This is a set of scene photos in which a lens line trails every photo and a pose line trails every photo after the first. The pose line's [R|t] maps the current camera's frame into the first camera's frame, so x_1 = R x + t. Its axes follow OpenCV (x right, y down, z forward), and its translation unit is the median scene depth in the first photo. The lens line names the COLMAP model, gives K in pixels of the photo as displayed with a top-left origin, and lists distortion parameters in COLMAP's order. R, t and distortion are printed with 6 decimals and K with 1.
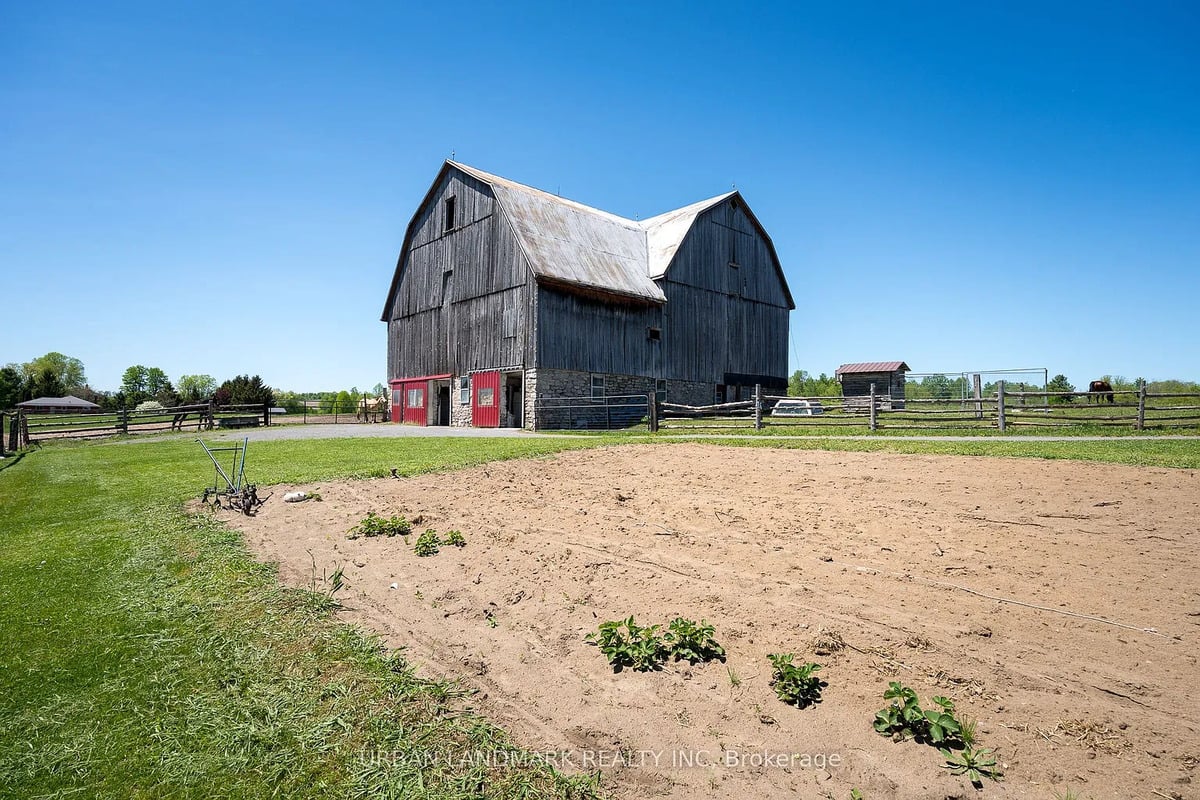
lens RADIAL K [[648.7, 0, 600.0], [0, 648.7, 400.0], [0, 0, 1]] dist [-0.000416, -0.000386]
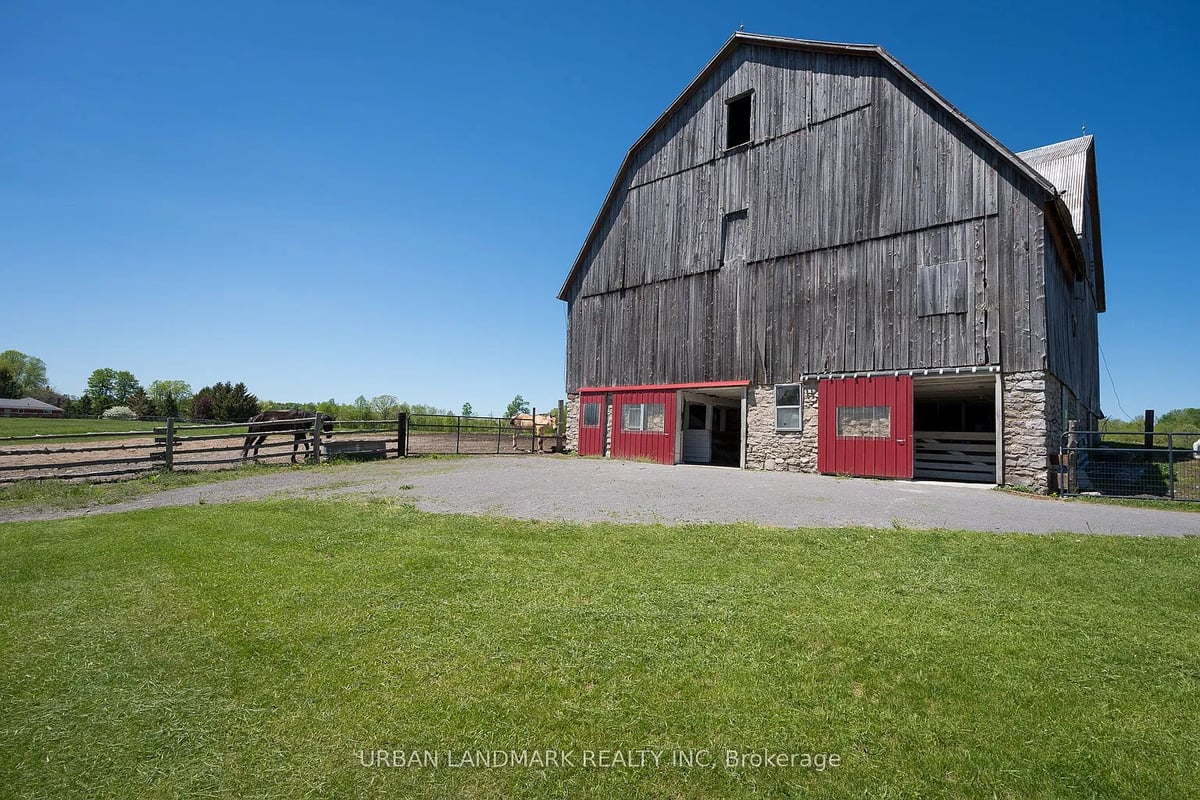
lens RADIAL K [[596.2, 0, 600.0], [0, 596.2, 400.0], [0, 0, 1]] dist [-0.006858, 0.000003]
pose [[0.995788, 0.033199, 0.085458, -0.381913], [-0.030456, 0.998984, -0.033209, 0.000263], [-0.086474, 0.030467, 0.995788, 0.436571]]
